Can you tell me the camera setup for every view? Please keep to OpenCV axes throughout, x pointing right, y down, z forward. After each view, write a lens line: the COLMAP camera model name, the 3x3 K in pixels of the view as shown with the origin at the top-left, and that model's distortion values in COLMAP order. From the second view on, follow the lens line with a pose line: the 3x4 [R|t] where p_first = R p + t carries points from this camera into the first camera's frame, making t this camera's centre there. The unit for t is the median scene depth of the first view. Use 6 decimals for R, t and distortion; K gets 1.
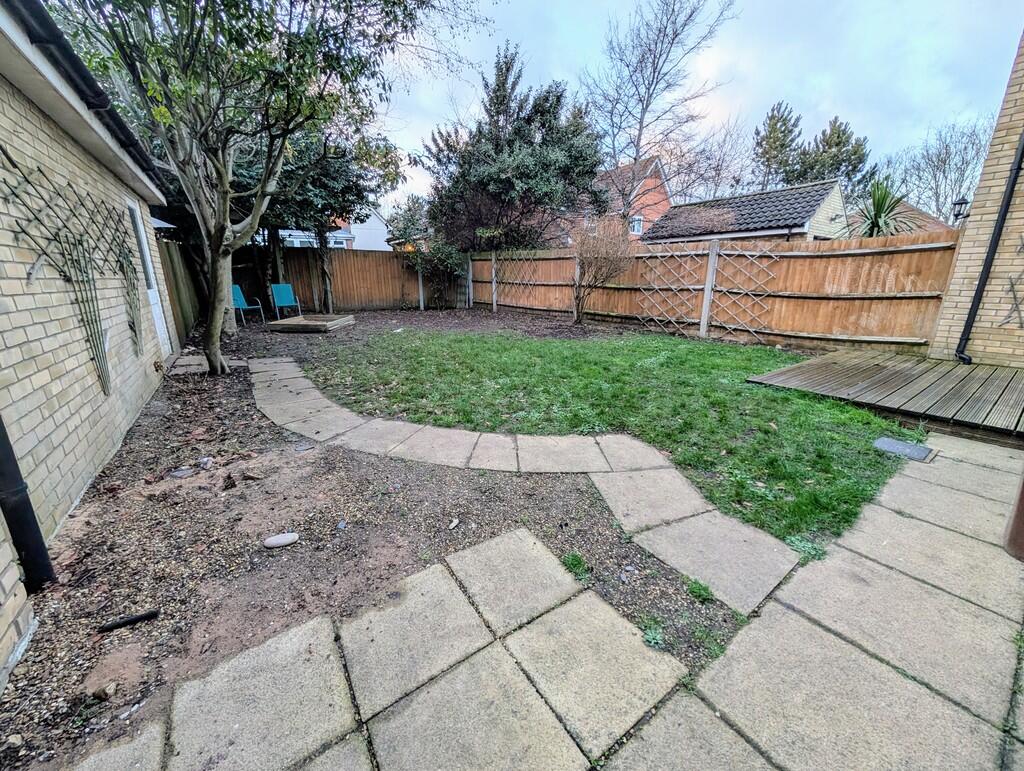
lens RADIAL K [[386.0, 0, 513.1], [0, 386.0, 382.5], [0, 0, 1]] dist [-0.000136, 0.000154]
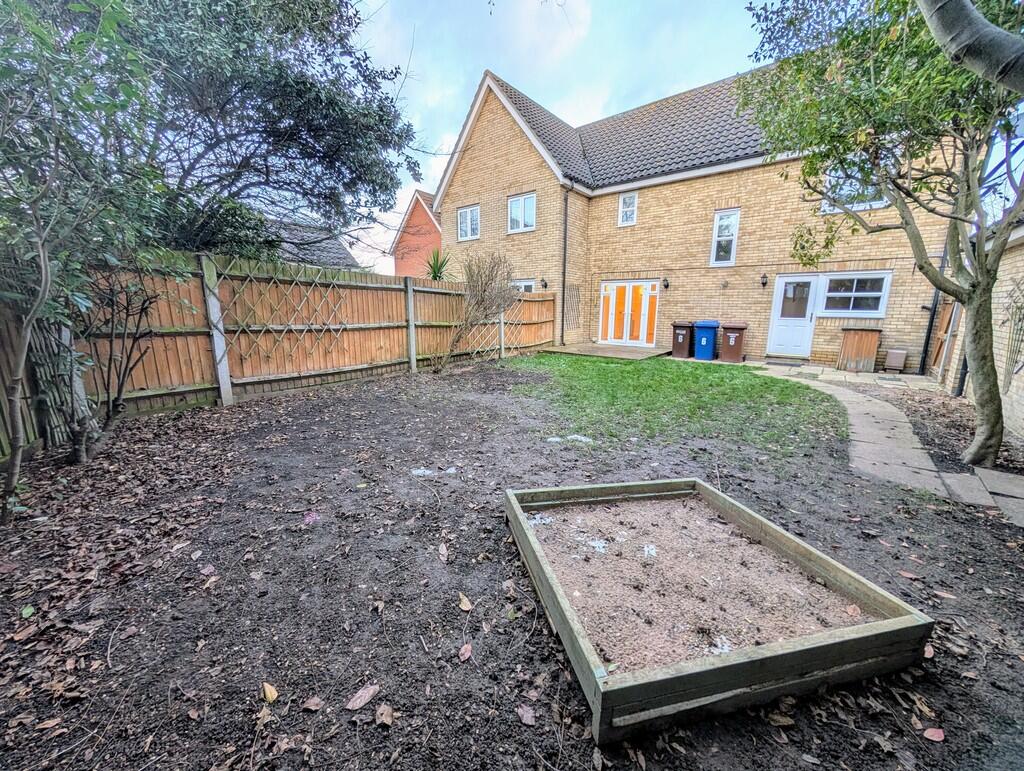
lens RADIAL K [[386.0, 0, 511.9], [0, 386.0, 385.2], [0, 0, 1]] dist [-0.000136, 0.000154]
pose [[-0.265629, -0.194719, 0.944207, -0.544022], [0.247968, 0.932641, 0.262093, -0.256298], [-0.931640, 0.303752, -0.199452, 0.875979]]
